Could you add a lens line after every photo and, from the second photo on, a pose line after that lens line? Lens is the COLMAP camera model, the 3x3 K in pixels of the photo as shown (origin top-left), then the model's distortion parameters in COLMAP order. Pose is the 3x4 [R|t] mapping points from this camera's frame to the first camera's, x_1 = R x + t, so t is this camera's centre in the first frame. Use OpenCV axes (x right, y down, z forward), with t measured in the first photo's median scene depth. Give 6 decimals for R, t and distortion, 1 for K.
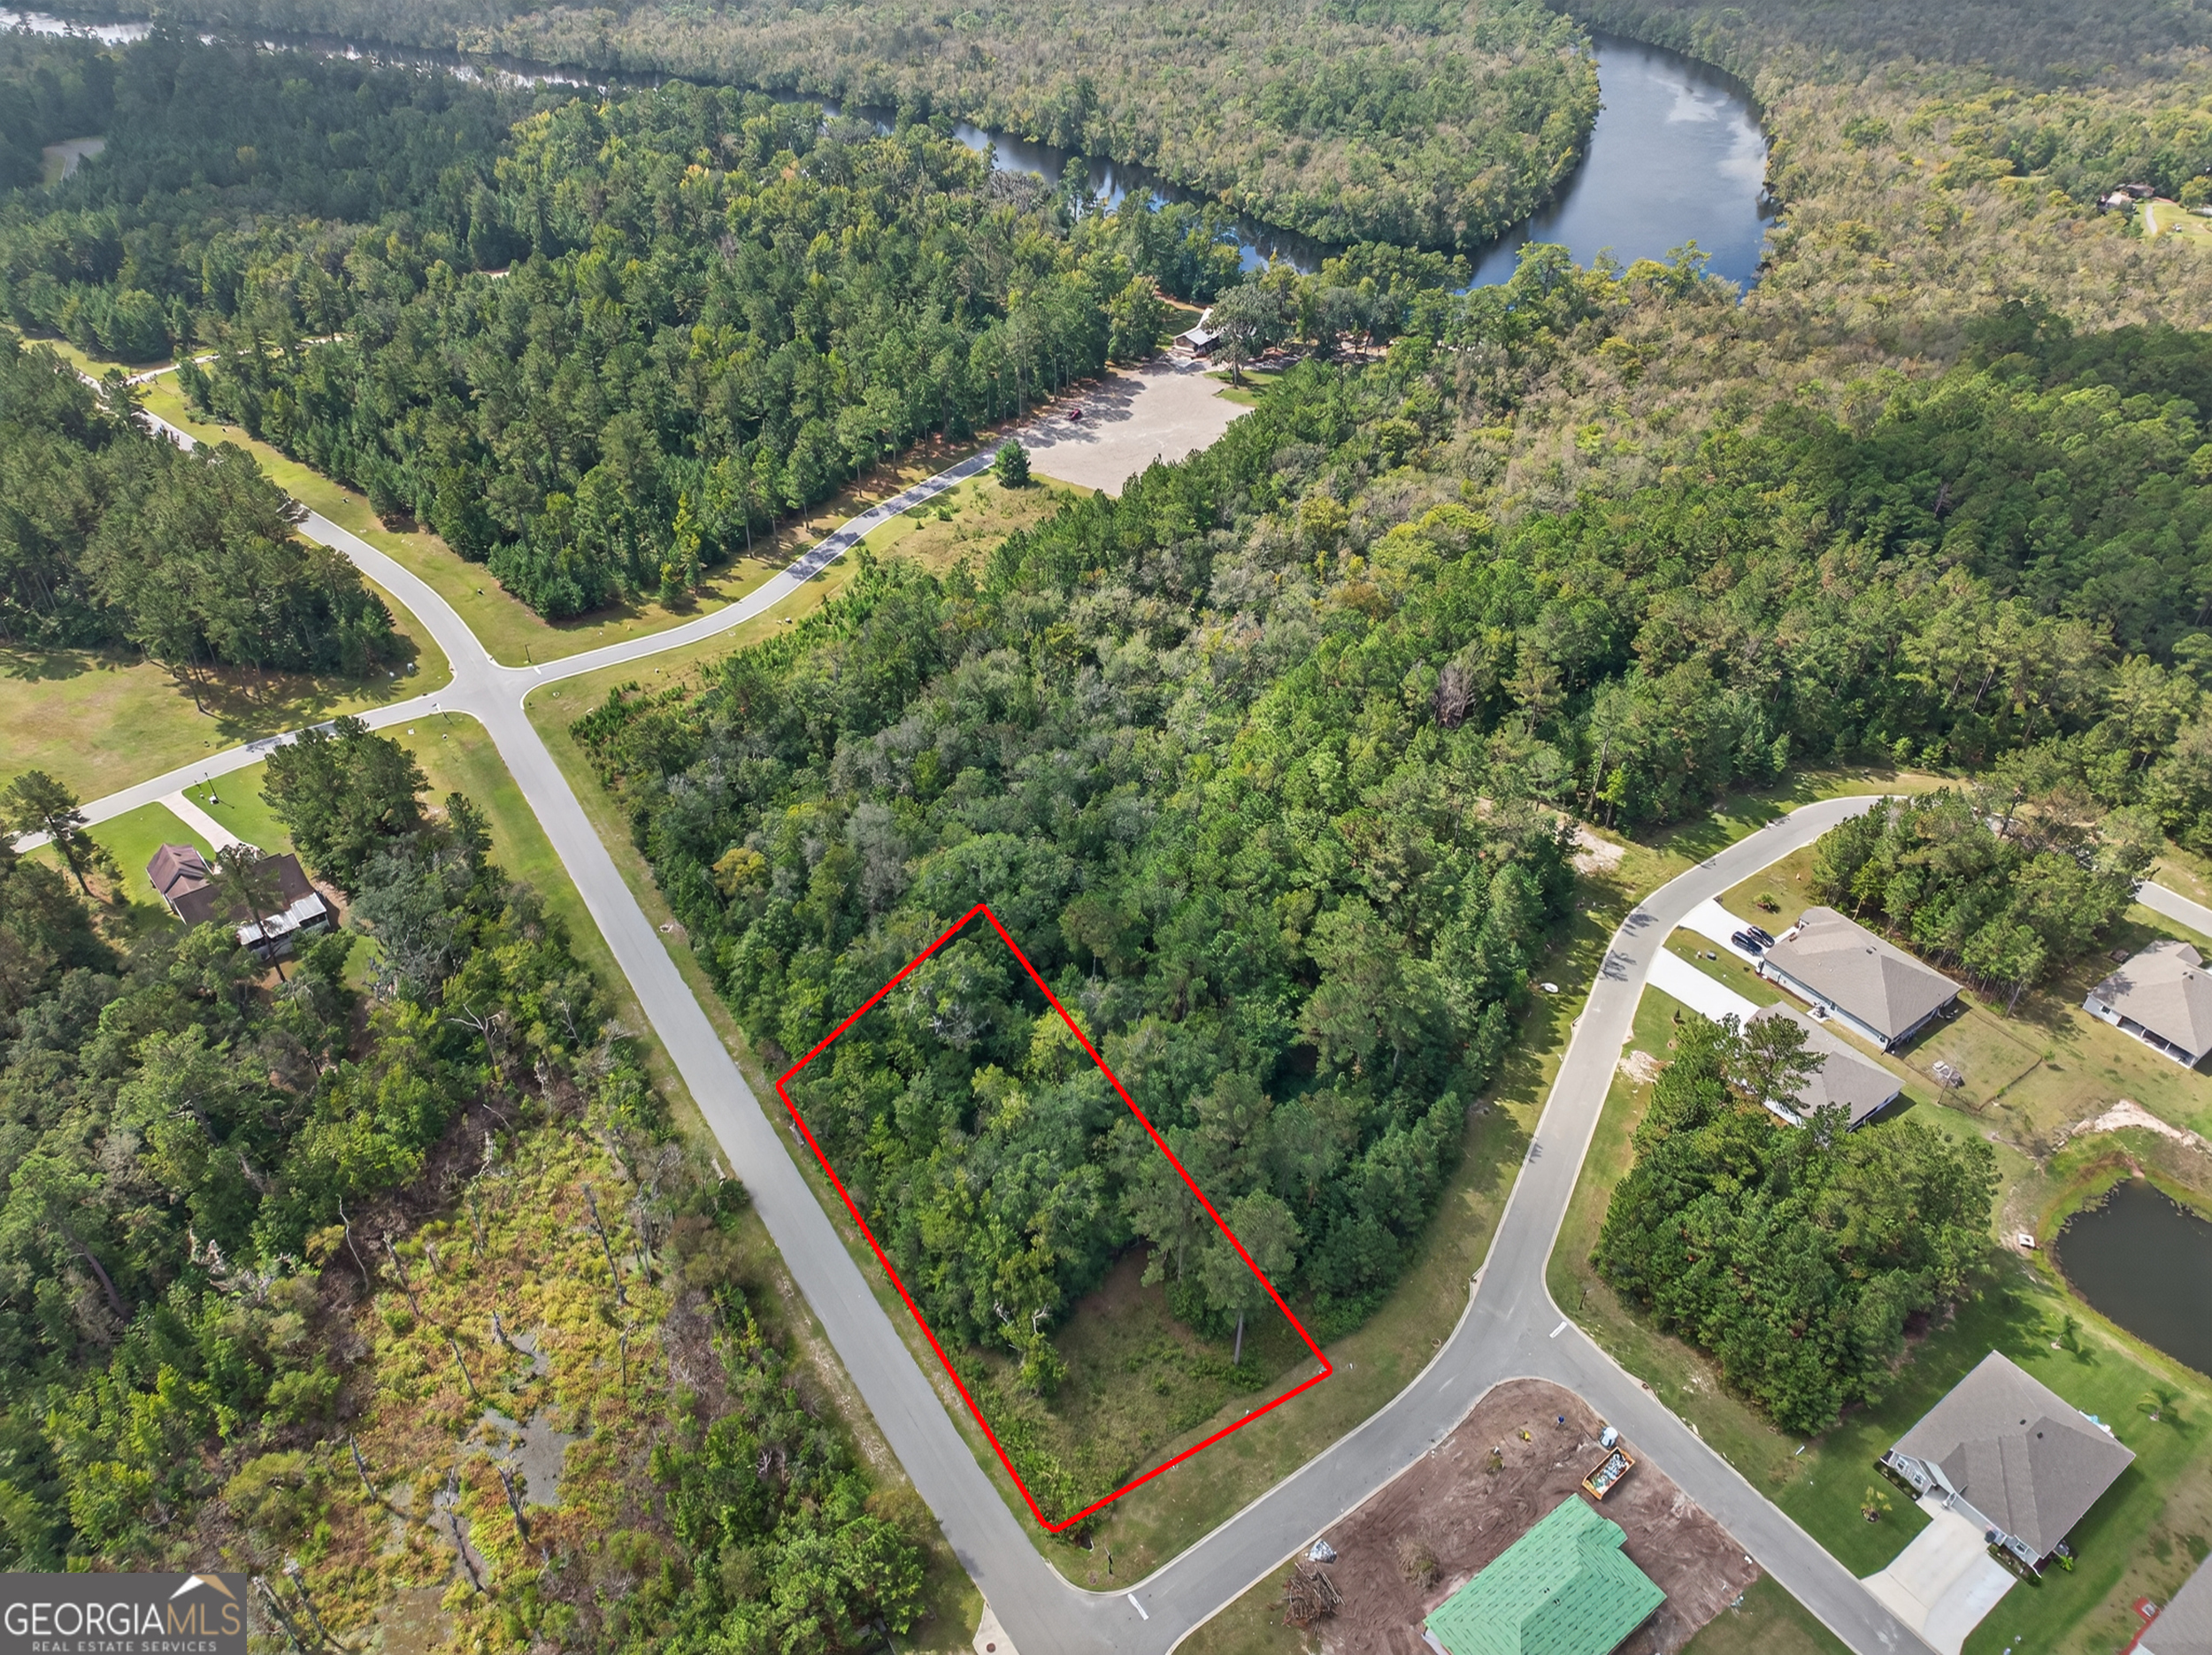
lens RADIAL K [[1512.5, 0, 1106.0], [0, 1512.5, 827.5], [0, 0, 1]] dist [-0.000682, 0.000859]
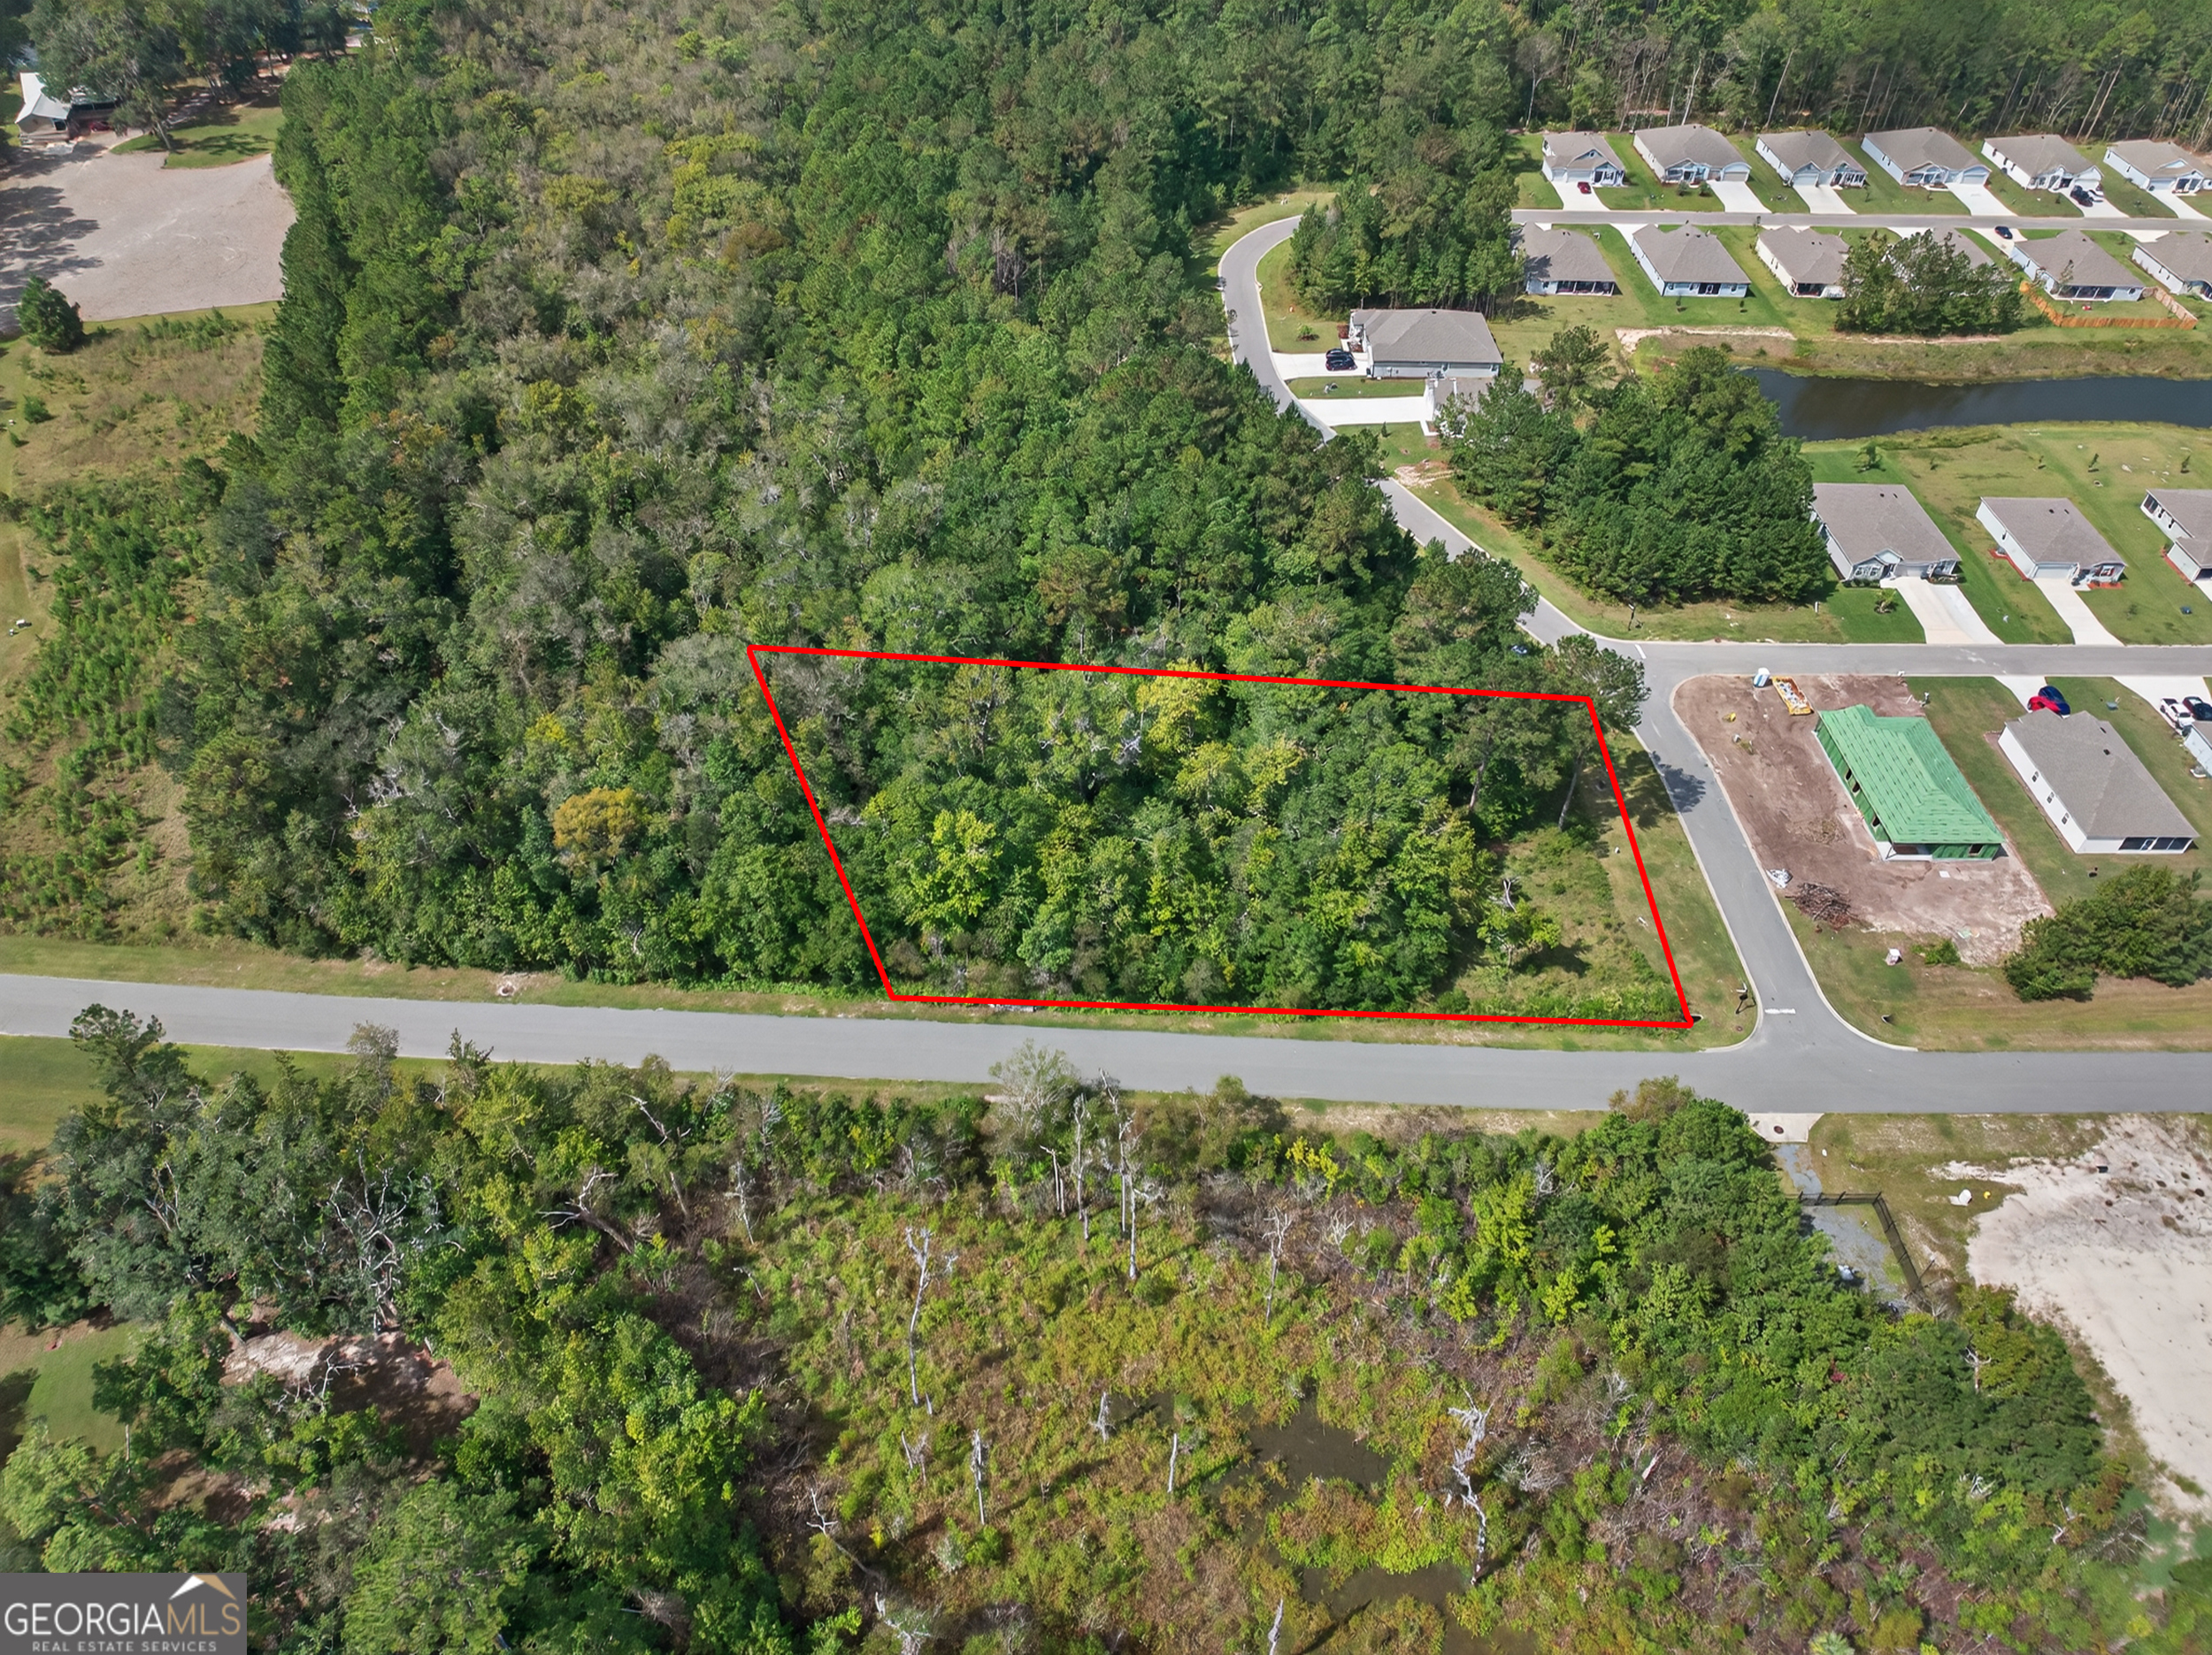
lens RADIAL K [[1512.5, 0, 1106.0], [0, 1512.5, 827.5], [0, 0, 1]] dist [-0.000682, 0.000859]
pose [[0.573671, -0.560698, 0.597093, -0.475591], [0.479006, 0.820978, 0.310721, -0.063568], [-0.664421, 0.107760, 0.739549, 0.347332]]
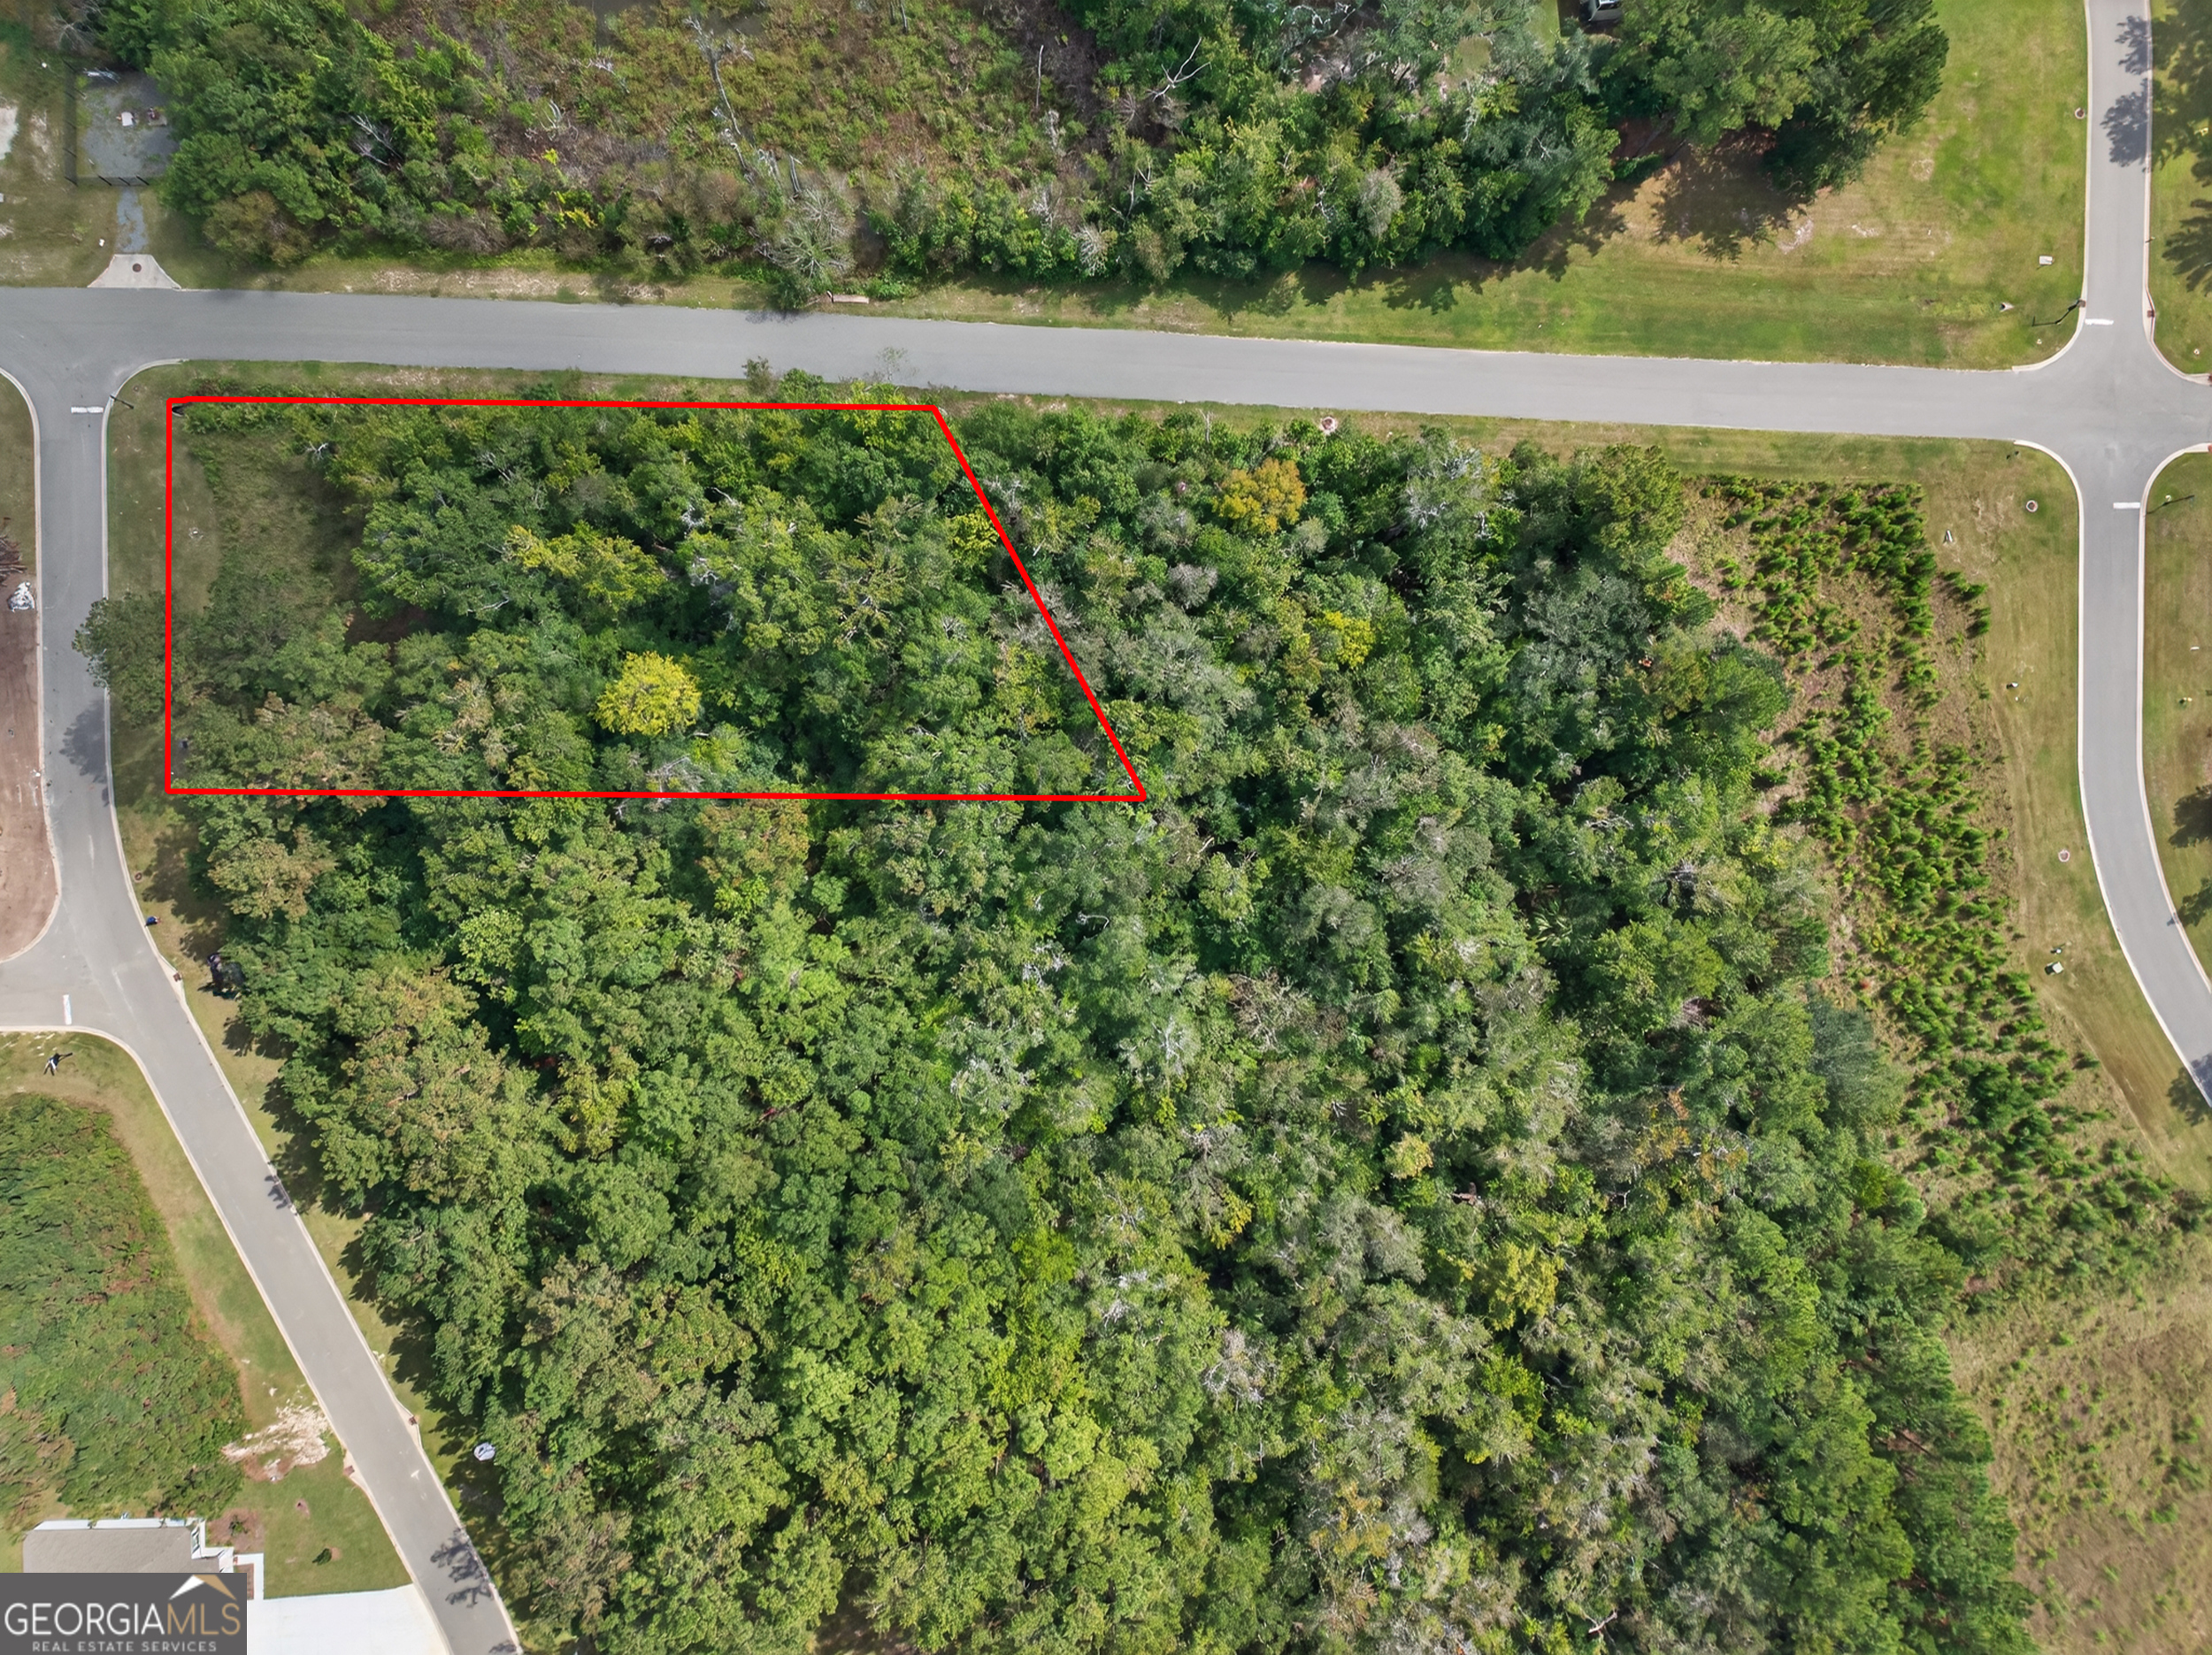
lens RADIAL K [[1512.5, 0, 1106.0], [0, 1512.5, 827.5], [0, 0, 1]] dist [-0.000682, 0.000859]
pose [[-0.571883, 0.819197, -0.043201, -0.059527], [-0.530688, -0.329289, 0.780986, -0.449163], [0.625556, 0.469559, 0.623052, 0.586536]]
